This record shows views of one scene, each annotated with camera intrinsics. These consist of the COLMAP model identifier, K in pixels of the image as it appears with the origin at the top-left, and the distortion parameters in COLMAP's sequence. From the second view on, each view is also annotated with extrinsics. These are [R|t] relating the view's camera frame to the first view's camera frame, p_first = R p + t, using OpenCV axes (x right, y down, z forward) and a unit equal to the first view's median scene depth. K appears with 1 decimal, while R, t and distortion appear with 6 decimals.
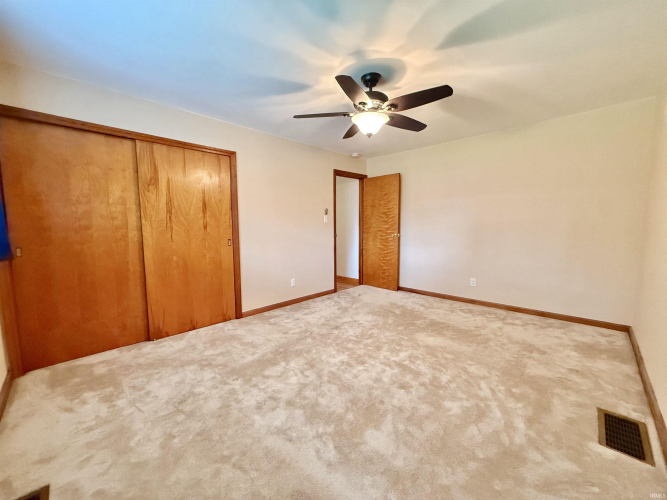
lens RADIAL K [[264.7, 0, 334.5], [0, 264.7, 251.7], [0, 0, 1]] dist [0.000116, -0.000513]
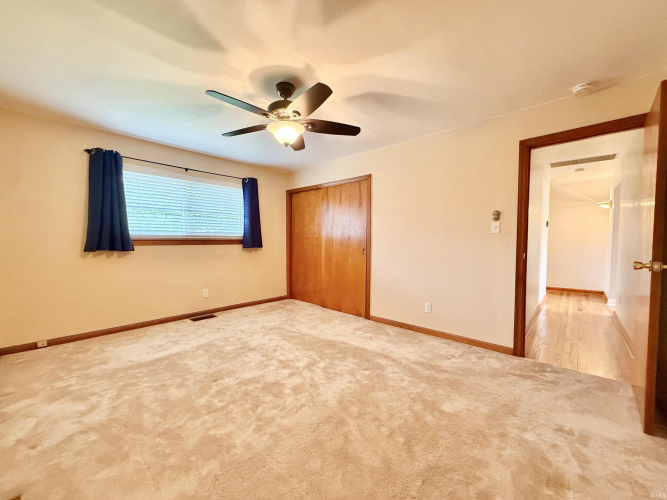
lens RADIAL K [[264.7, 0, 330.0], [0, 264.7, 250.5], [0, 0, 1]] dist [0.000116, -0.000513]
pose [[0.021793, 0.049294, -0.998547, 0.778605], [-0.105493, 0.993321, 0.046734, -0.077815], [0.994181, 0.104321, 0.026848, 0.806000]]
